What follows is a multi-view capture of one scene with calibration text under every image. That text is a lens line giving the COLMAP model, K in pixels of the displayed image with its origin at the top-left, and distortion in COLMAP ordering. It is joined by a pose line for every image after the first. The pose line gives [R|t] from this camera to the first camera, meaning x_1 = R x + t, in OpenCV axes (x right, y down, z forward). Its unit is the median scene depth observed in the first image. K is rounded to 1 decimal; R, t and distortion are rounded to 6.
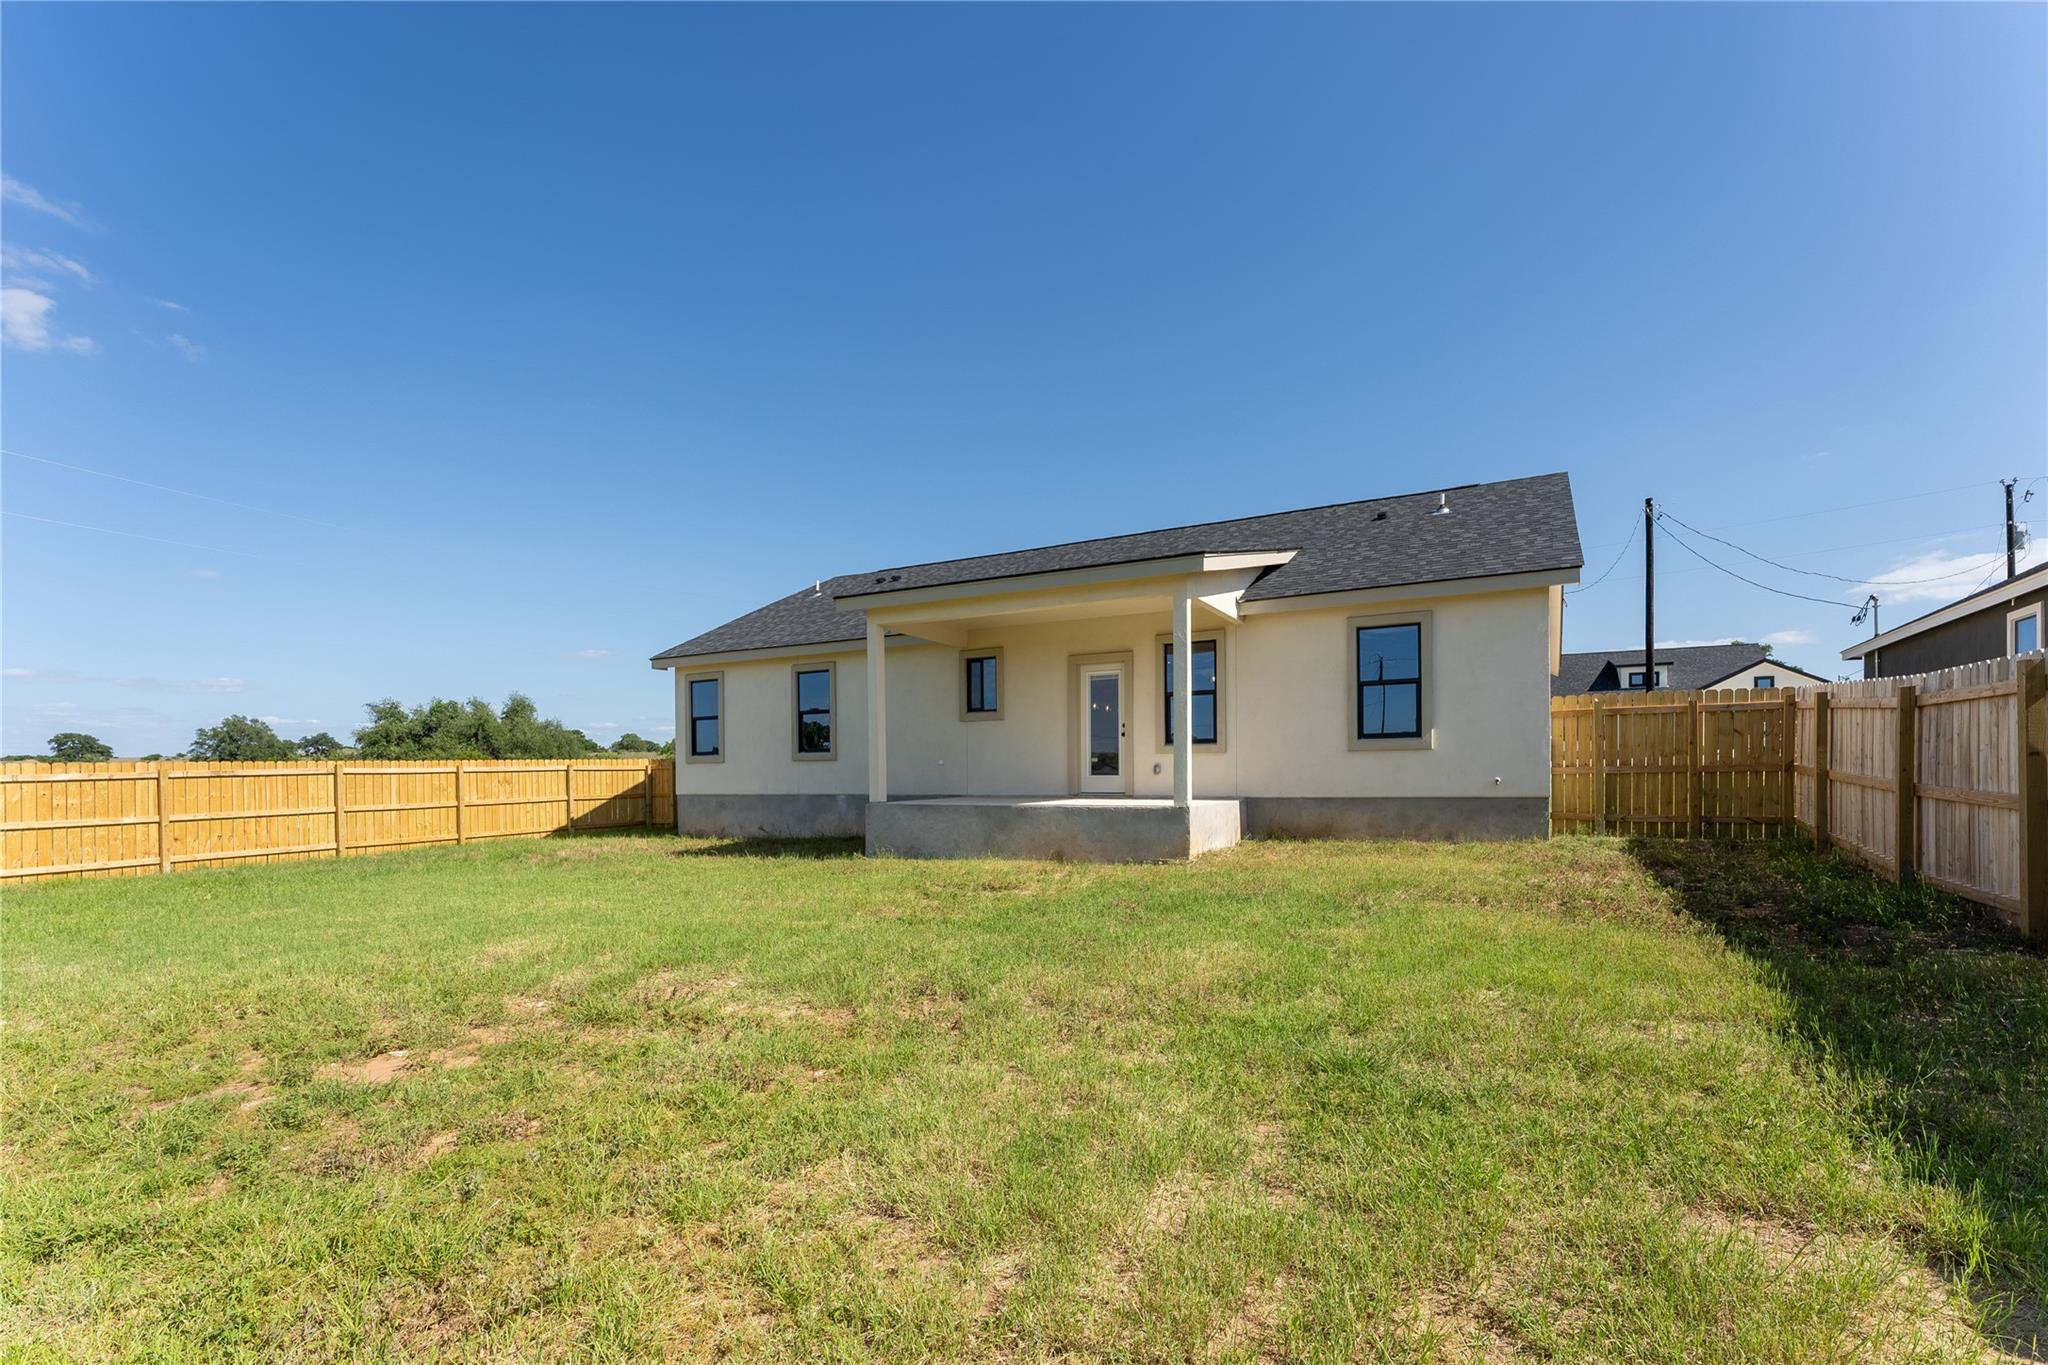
lens RADIAL K [[822.7, 0, 1021.2], [0, 822.7, 700.4], [0, 0, 1]] dist [-0.000861, -0.000224]
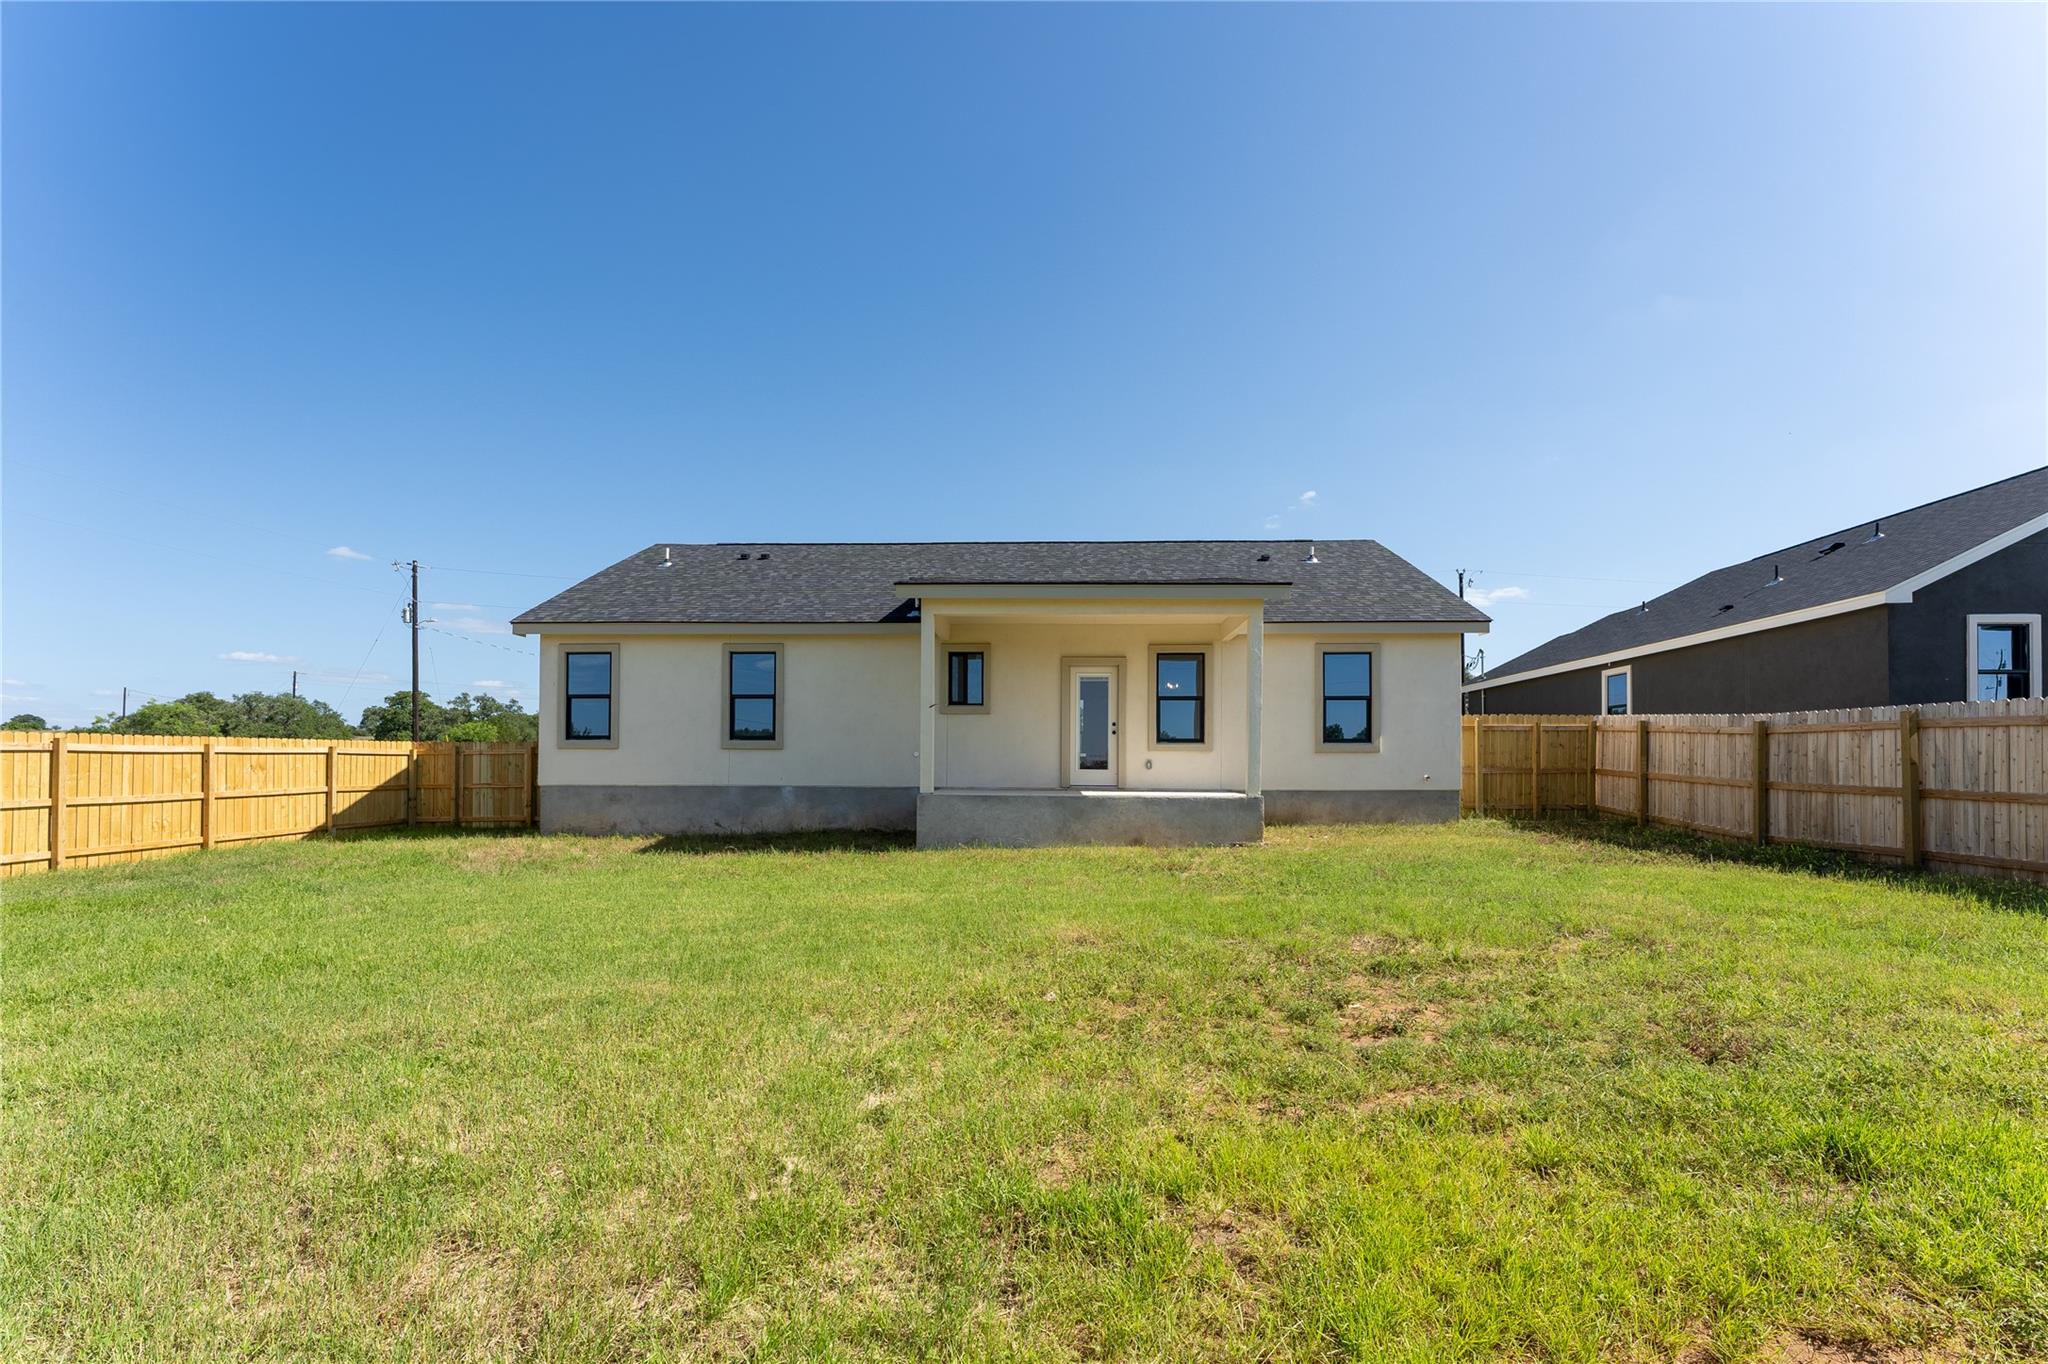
lens RADIAL K [[823.7, 0, 1024.0], [0, 823.7, 682.0], [0, 0, 1]] dist [-0.000951, -0.000292]
pose [[0.916227, 0.056642, 0.396635, -0.364177], [-0.049656, 0.998377, -0.027870, 0.009276], [-0.397570, 0.005840, 0.917553, 0.033877]]
